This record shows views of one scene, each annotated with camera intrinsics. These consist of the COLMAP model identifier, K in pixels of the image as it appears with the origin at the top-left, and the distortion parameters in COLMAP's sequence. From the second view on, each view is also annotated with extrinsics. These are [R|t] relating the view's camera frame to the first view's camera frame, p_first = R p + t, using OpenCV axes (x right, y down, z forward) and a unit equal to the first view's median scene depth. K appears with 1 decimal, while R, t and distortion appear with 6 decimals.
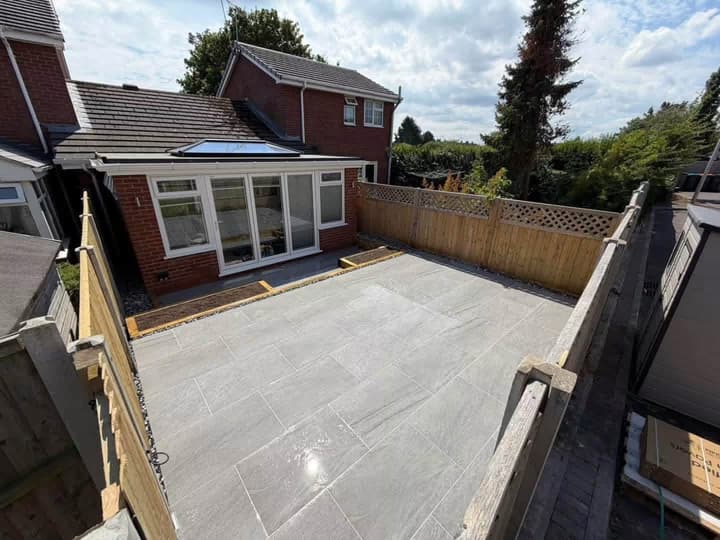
lens RADIAL K [[287.7, 0, 360.0], [0, 287.7, 270.0], [0, 0, 1]] dist [-0.000226, -0.000025]
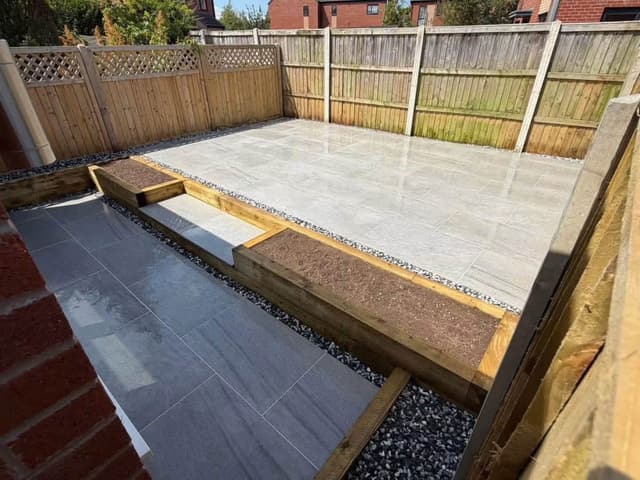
lens RADIAL K [[327.2, 0, 320.0], [0, 327.2, 240.0], [0, 0, 1]] dist [0.000574, 0.000063]
pose [[-0.154767, -0.524476, 0.837241, -0.677023], [0.383007, 0.749324, 0.540203, -0.173523], [-0.910688, 0.404274, 0.084907, 0.720373]]
